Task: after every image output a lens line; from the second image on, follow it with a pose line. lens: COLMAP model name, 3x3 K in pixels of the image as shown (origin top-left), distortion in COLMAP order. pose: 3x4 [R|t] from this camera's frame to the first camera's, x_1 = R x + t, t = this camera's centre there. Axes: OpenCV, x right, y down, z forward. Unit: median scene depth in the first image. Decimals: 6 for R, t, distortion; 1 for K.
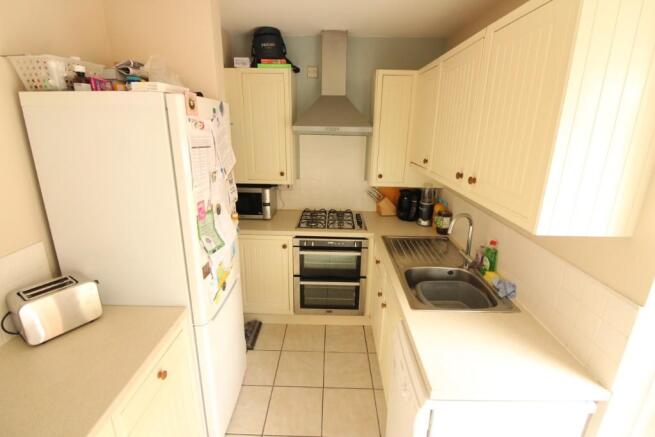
lens RADIAL K [[305.1, 0, 330.4], [0, 305.1, 216.0], [0, 0, 1]] dist [-0.026047, -0.000974]
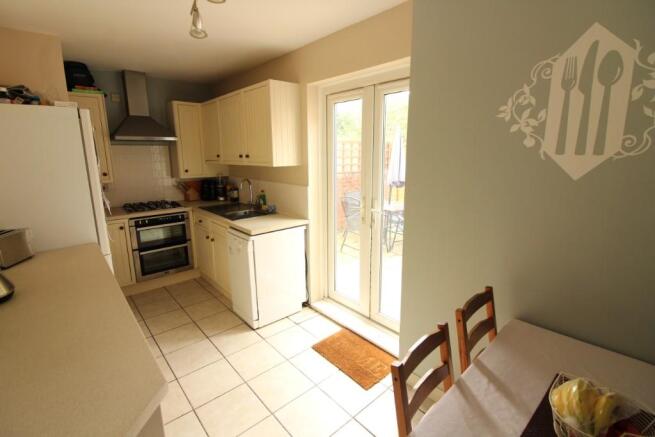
lens RADIAL K [[305.1, 0, 330.4], [0, 305.1, 216.0], [0, 0, 1]] dist [-0.026047, -0.000974]
pose [[0.739792, -0.155693, 0.654575, -0.320912], [0.206921, 0.978357, -0.001154, 0.232328], [-0.640228, 0.136299, 0.755997, -0.534633]]
